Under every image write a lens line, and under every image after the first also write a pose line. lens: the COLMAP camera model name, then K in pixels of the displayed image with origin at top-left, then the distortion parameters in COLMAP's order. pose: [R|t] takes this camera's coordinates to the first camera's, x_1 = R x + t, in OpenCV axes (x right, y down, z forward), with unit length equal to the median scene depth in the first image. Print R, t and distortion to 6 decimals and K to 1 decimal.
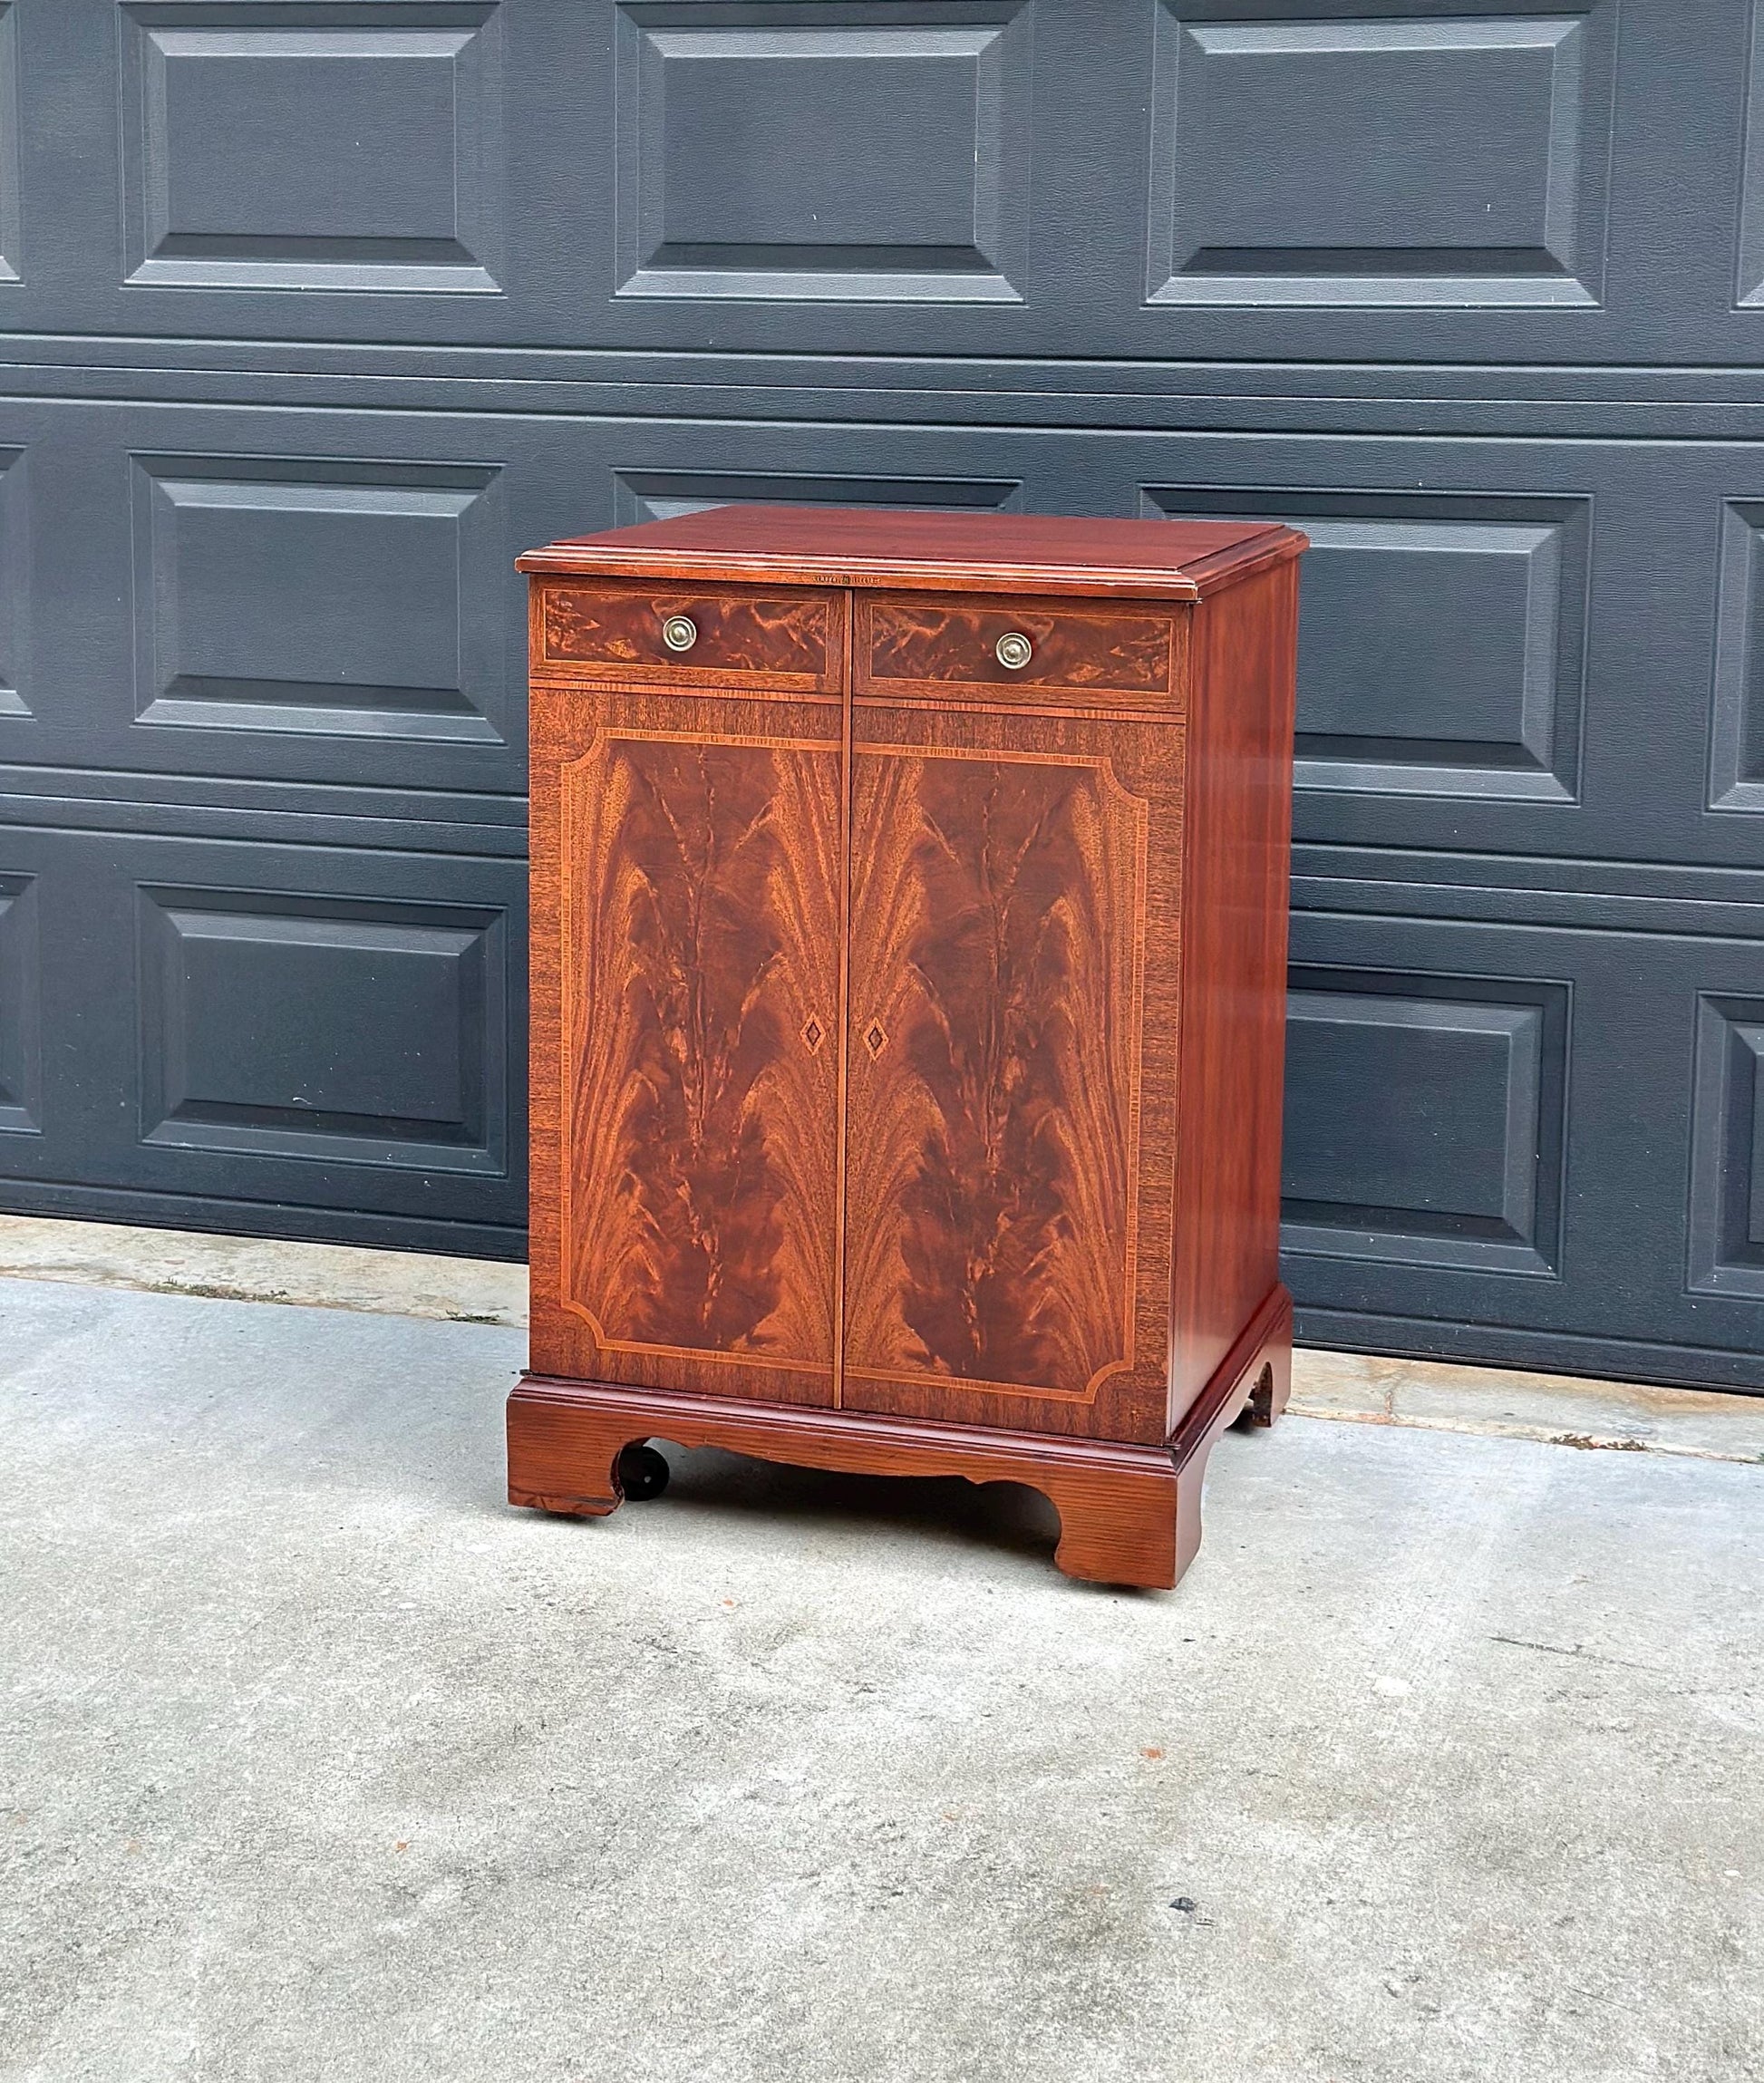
lens RADIAL K [[3363.3, 0, 901.4], [0, 3363.3, 853.5], [0, 0, 1]] dist [0.113274, 0.000000]
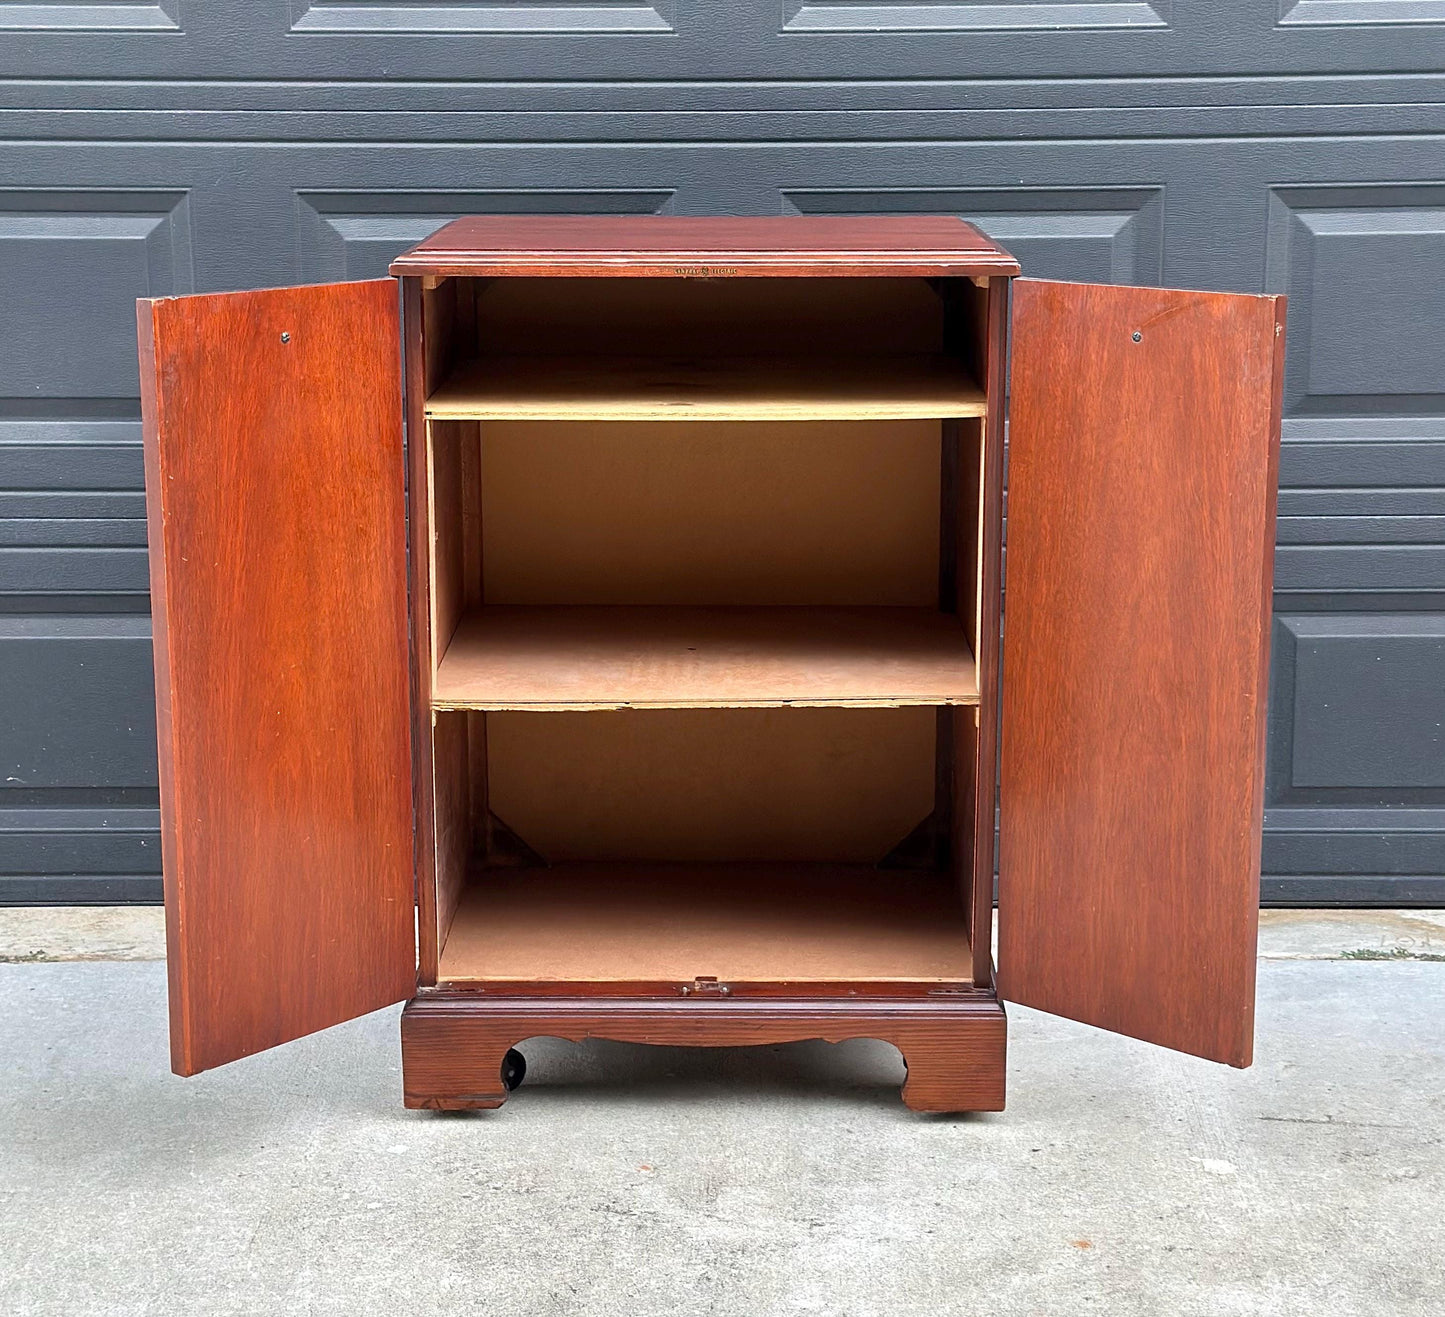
lens RADIAL K [[2728.1, 0, 713.1], [0, 2728.1, 723.5], [0, 0, 1]] dist [0.119469, 0.000000]
pose [[0.960241, -0.080649, 0.267270, -0.265141], [0.061722, 0.995002, 0.078493, -0.002065], [-0.272264, -0.058876, 0.960420, 0.101964]]
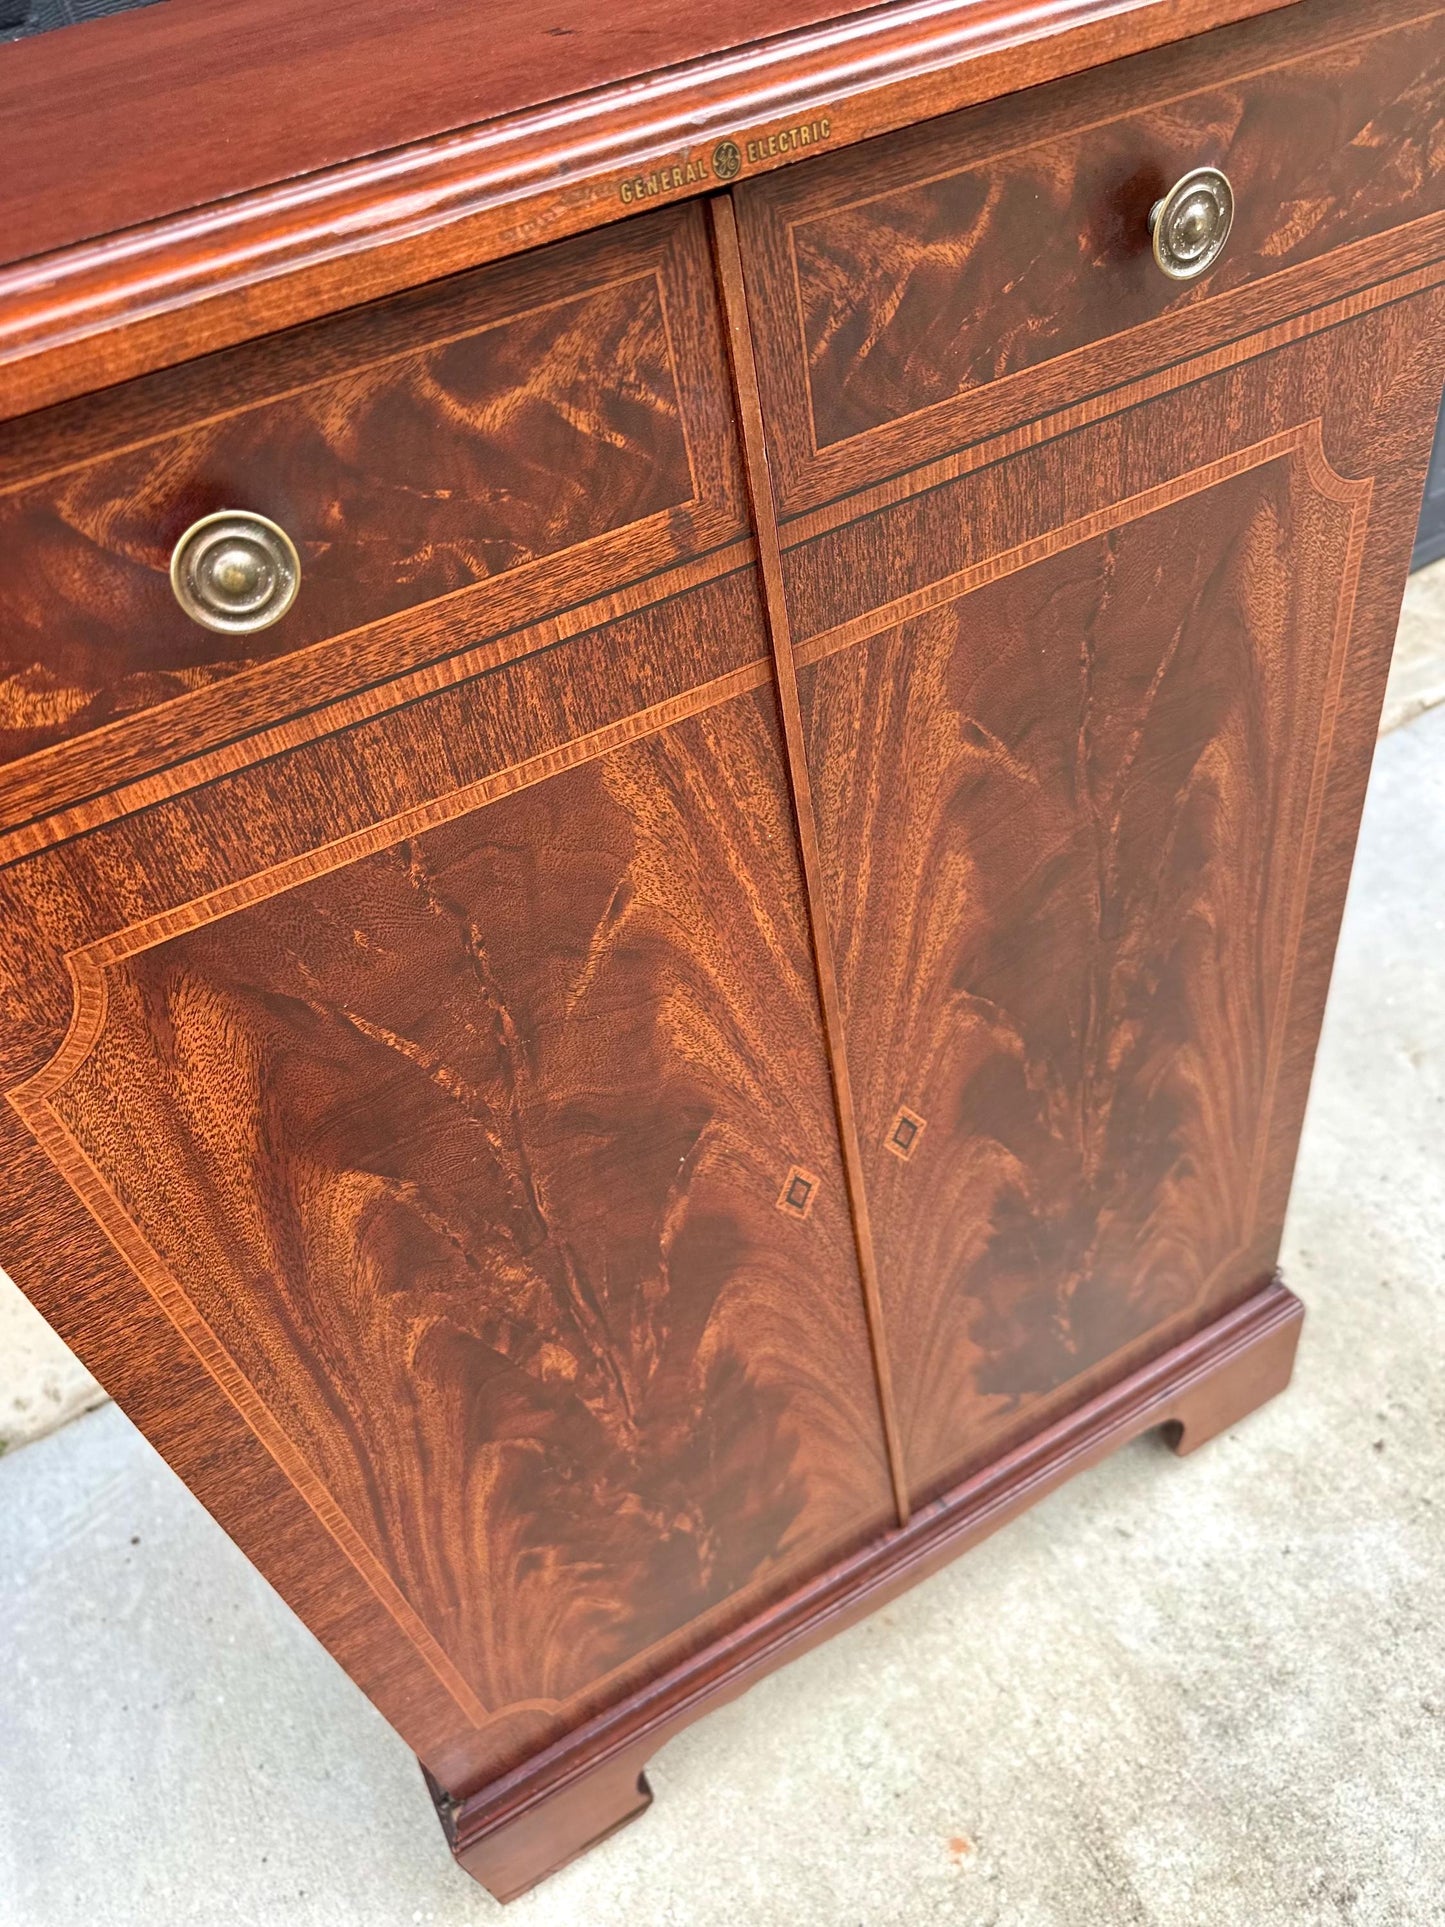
lens RADIAL K [[1378.9, 0, 719.5], [0, 1378.9, 981.1], [0, 0, 1]] dist [0.055450, -0.096873]
pose [[0.684668, -0.578026, 0.443978, -0.108131], [0.286239, 0.773445, 0.565552, -0.091939], [-0.670296, -0.260132, 0.695007, 0.874856]]
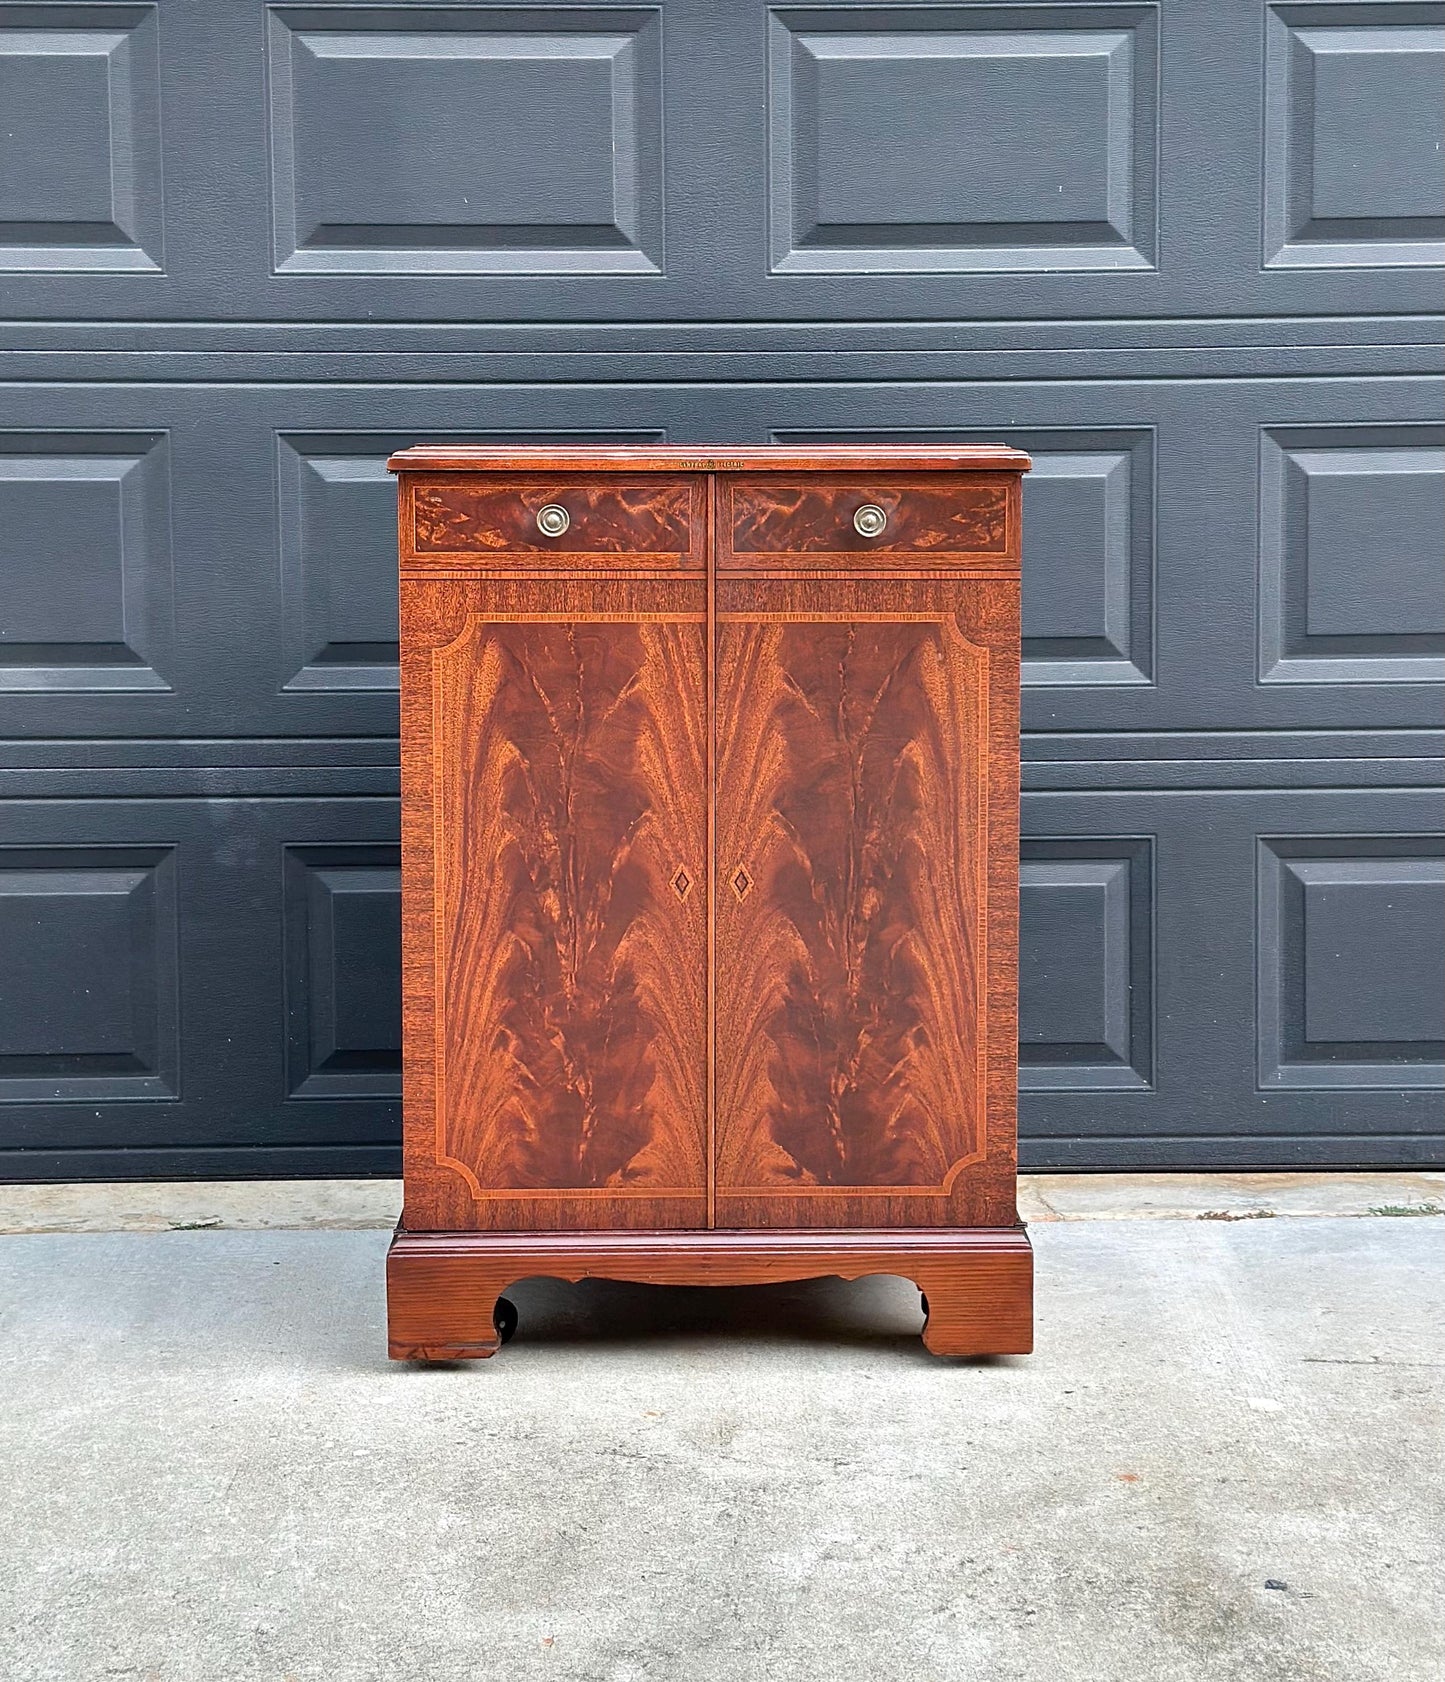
lens RADIAL K [[2795.3, 0, 740.3], [0, 2795.3, 737.1], [0, 0, 1]] dist [0.115010, 0.000000]
pose [[0.949560, -0.046331, 0.310143, -0.289727], [0.068335, 0.995829, -0.060458, 0.062889], [-0.306048, 0.078602, 0.948766, 0.125190]]
